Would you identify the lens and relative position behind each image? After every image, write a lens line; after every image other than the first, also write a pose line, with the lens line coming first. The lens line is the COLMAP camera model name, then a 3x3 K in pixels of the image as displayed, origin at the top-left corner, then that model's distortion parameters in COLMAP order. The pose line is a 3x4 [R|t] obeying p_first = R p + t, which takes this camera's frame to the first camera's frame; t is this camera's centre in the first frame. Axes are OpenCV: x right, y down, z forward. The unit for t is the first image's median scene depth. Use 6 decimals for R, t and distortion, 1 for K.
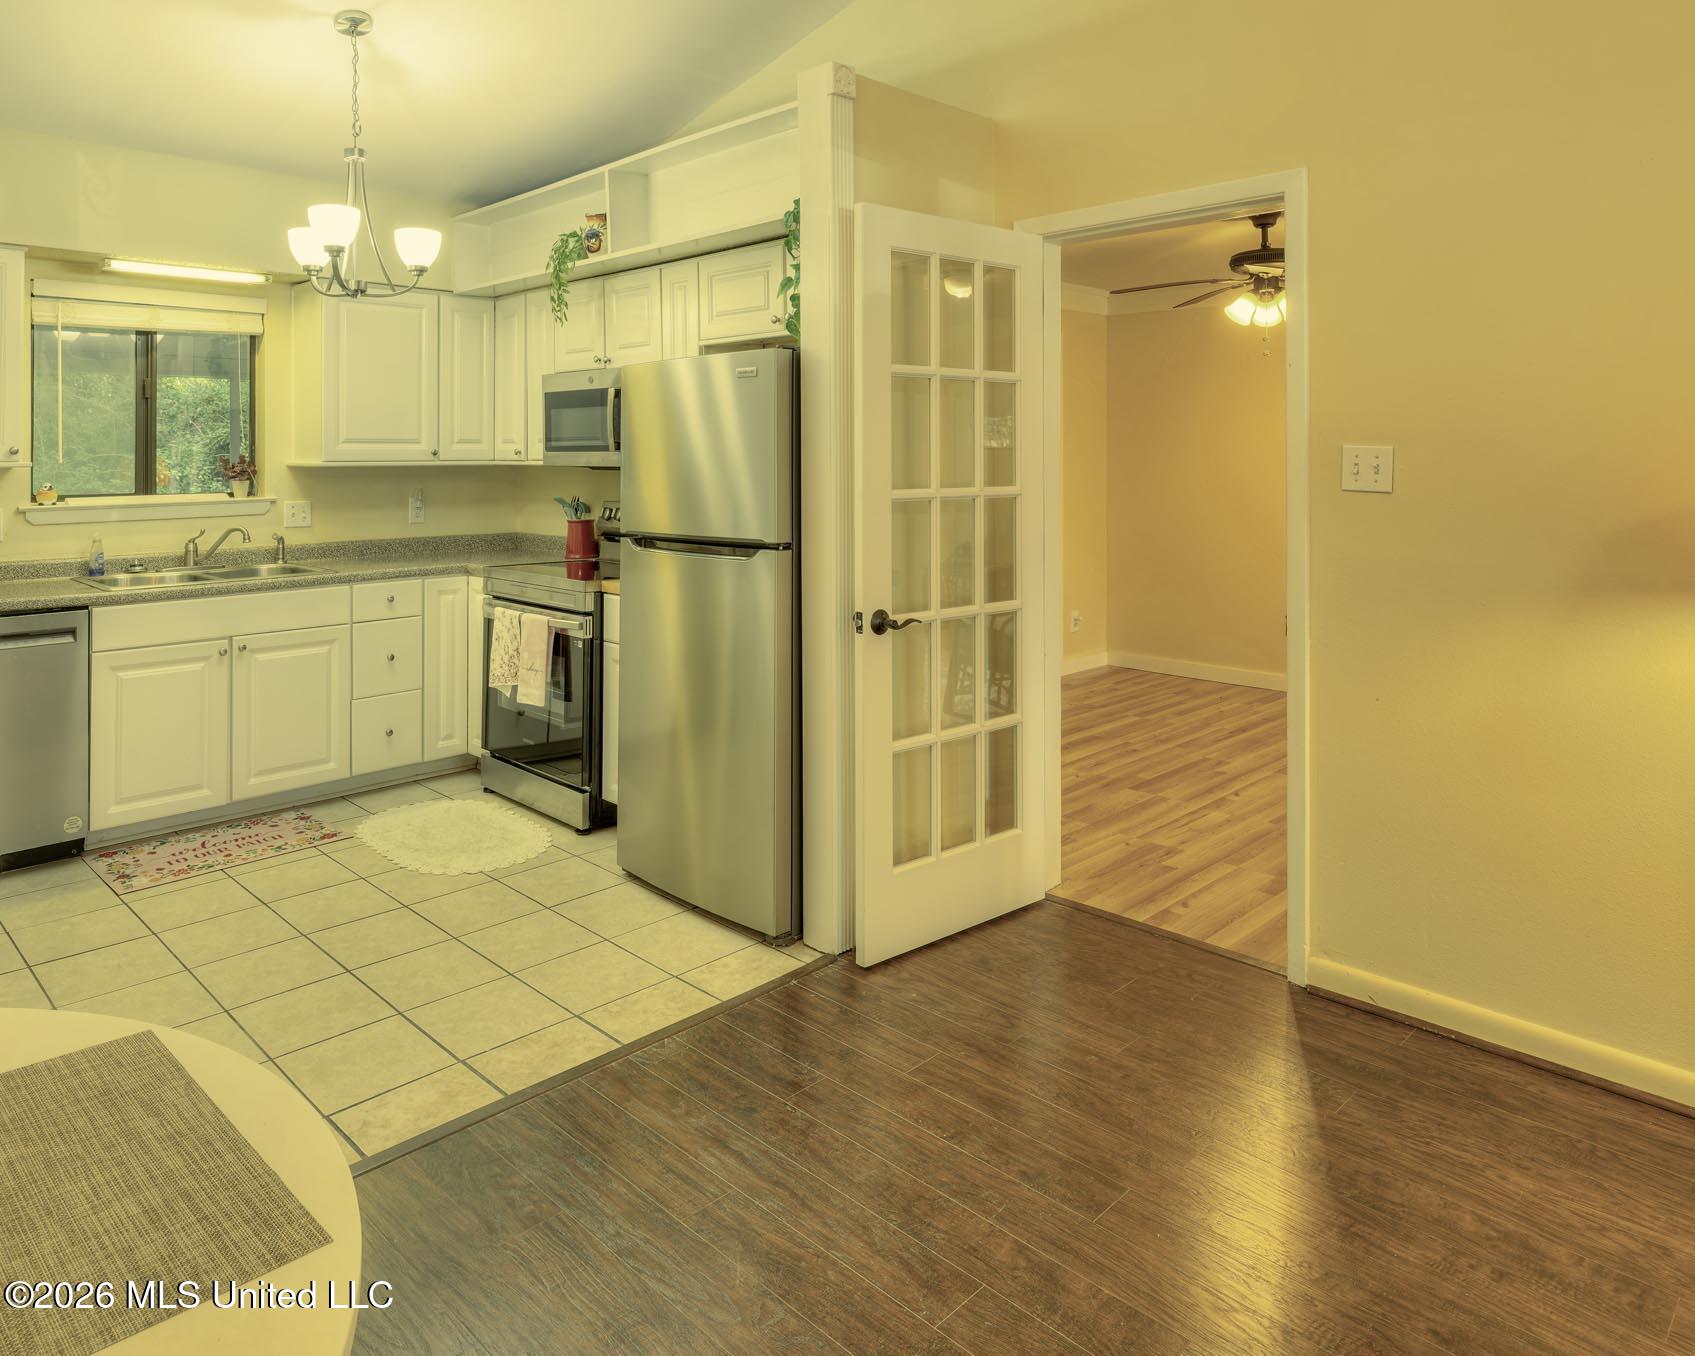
lens RADIAL K [[1120.4, 0, 756.6], [0, 1120.4, 441.8], [0, 0, 1]] dist [0.001569, -0.000541]
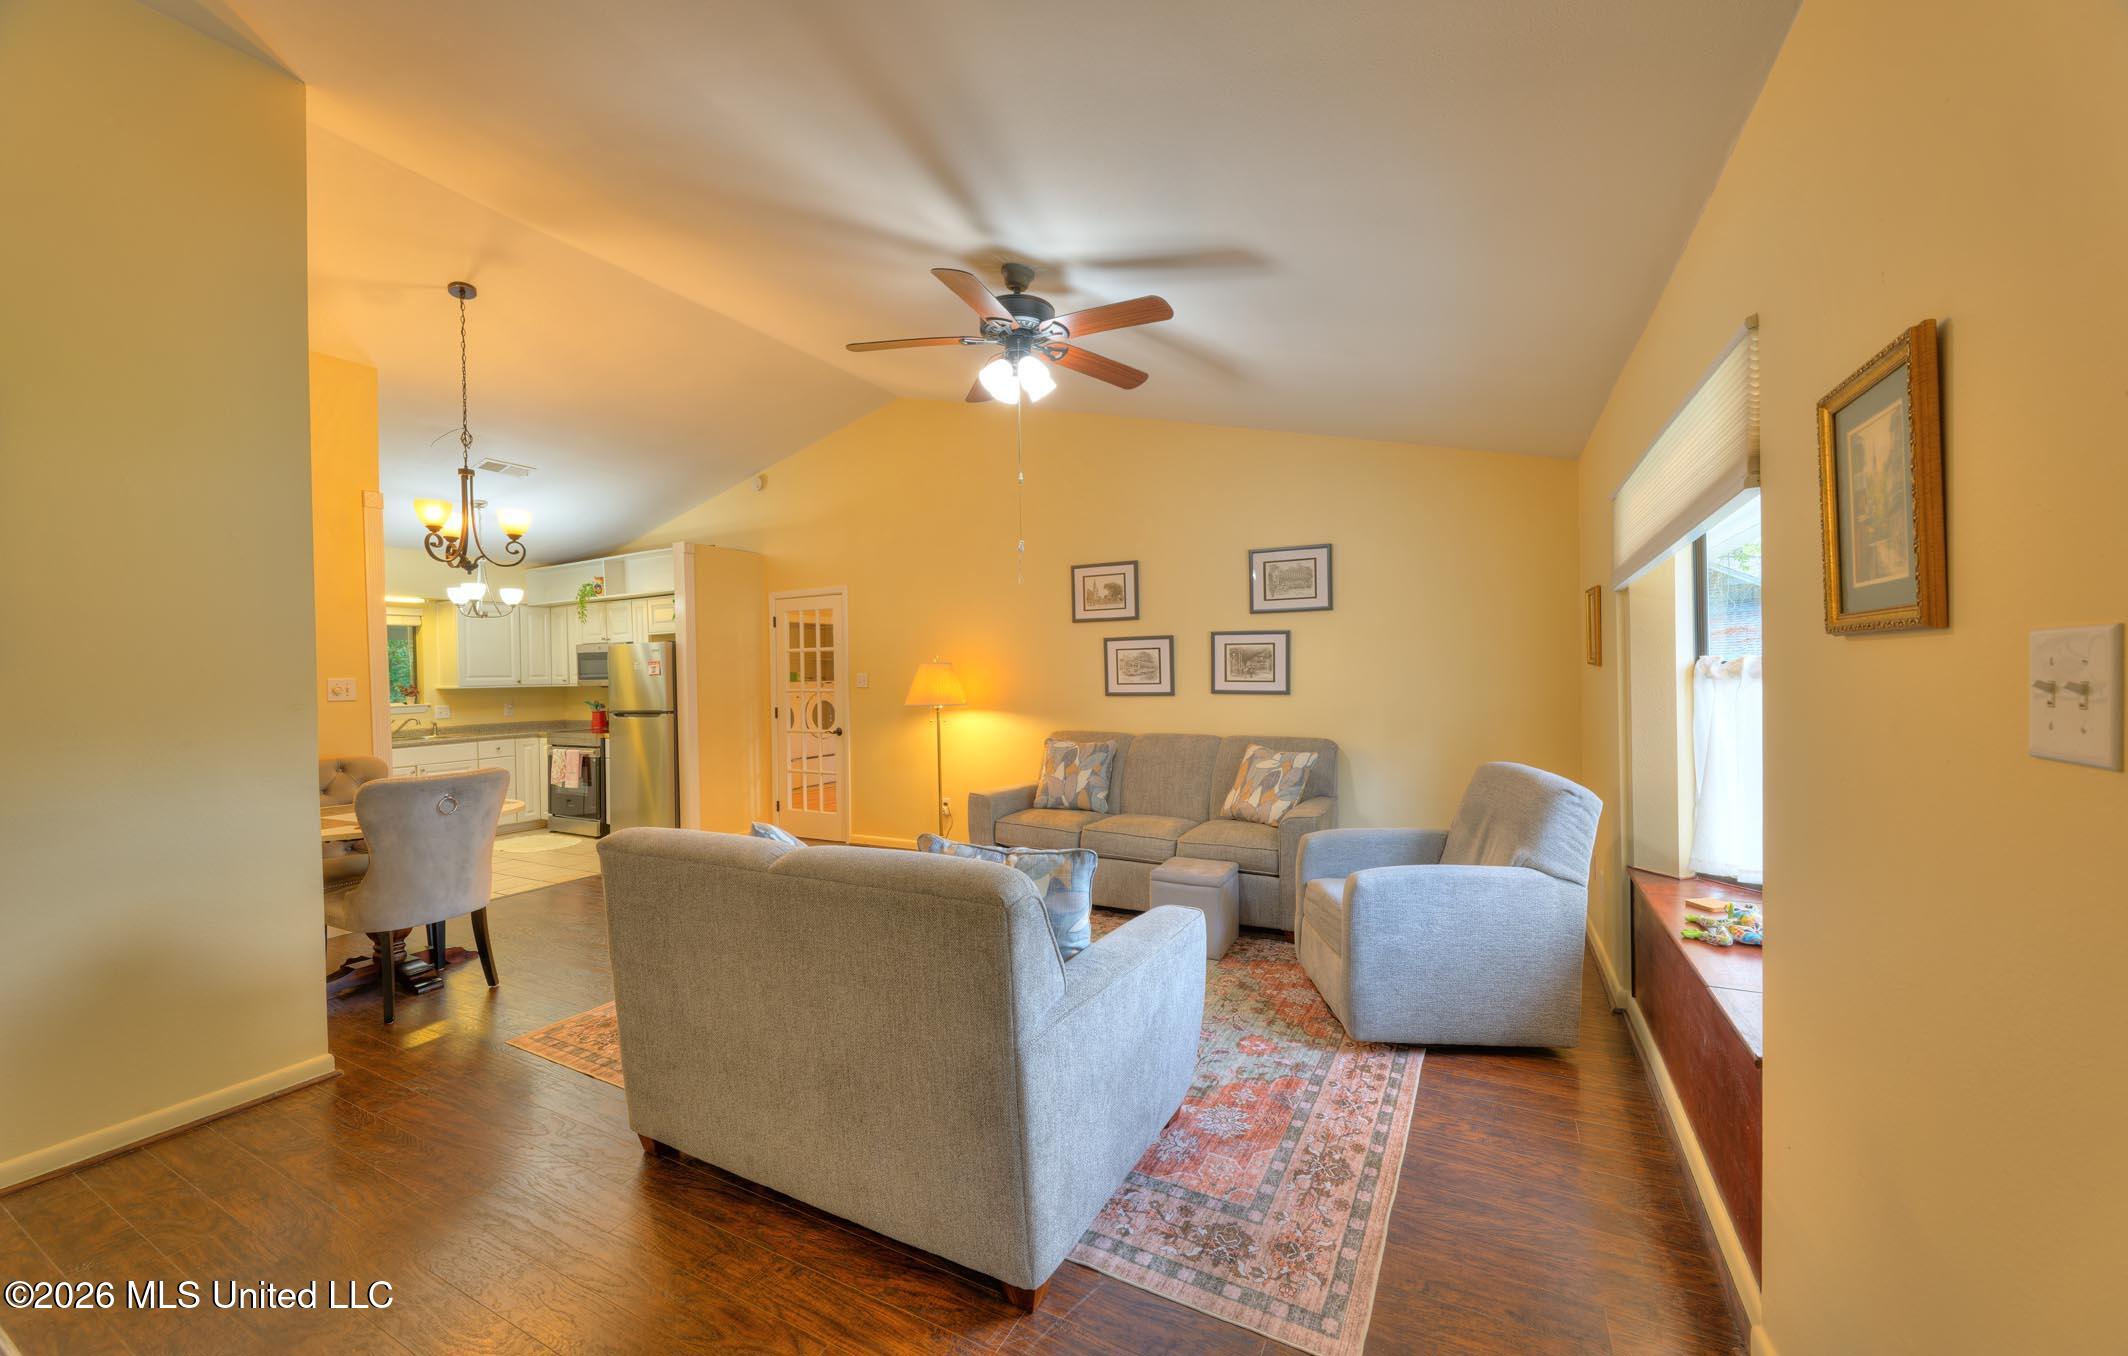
lens RADIAL K [[795.5, 0, 1070.4], [0, 795.5, 677.9], [0, 0, 1]] dist [0.000091, -0.002924]
pose [[0.942122, -0.017435, 0.334816, 0.246667], [0.013079, 0.999798, 0.015259, -0.007999], [-0.335014, -0.009997, 0.942160, -0.985543]]
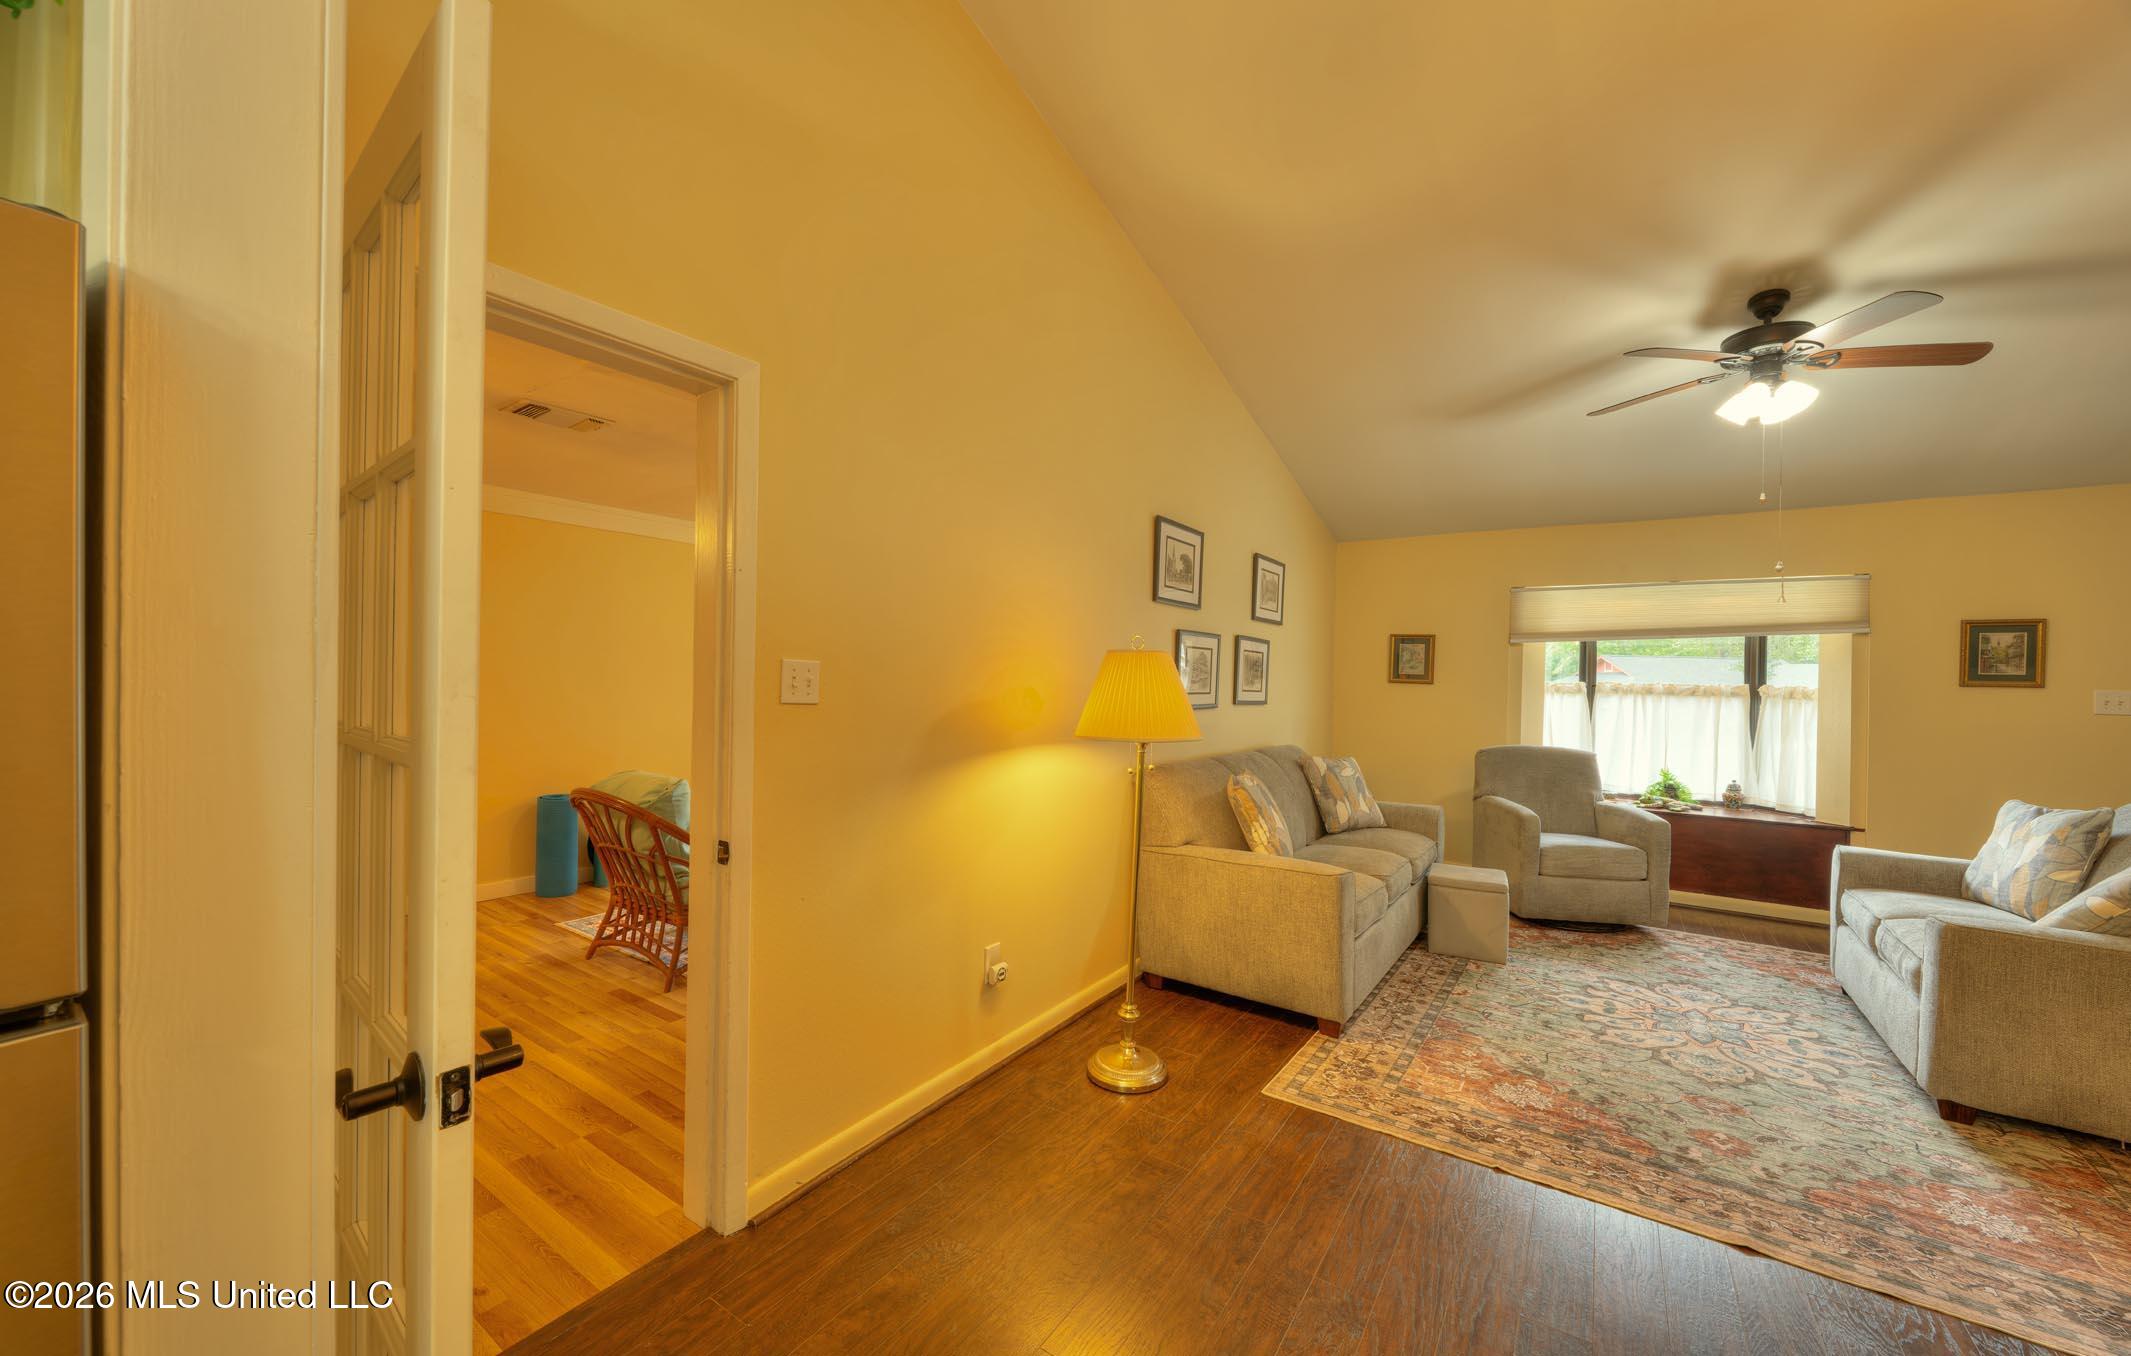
lens RADIAL K [[792.2, 0, 1075.7], [0, 792.2, 678.9], [0, 0, 1]] dist [-0.002402, -0.000795]
pose [[-0.225099, -0.007669, 0.974306, -0.165205], [-0.029821, 0.999555, 0.000978, 0.009112], [-0.973879, -0.028835, -0.225228, 0.654381]]
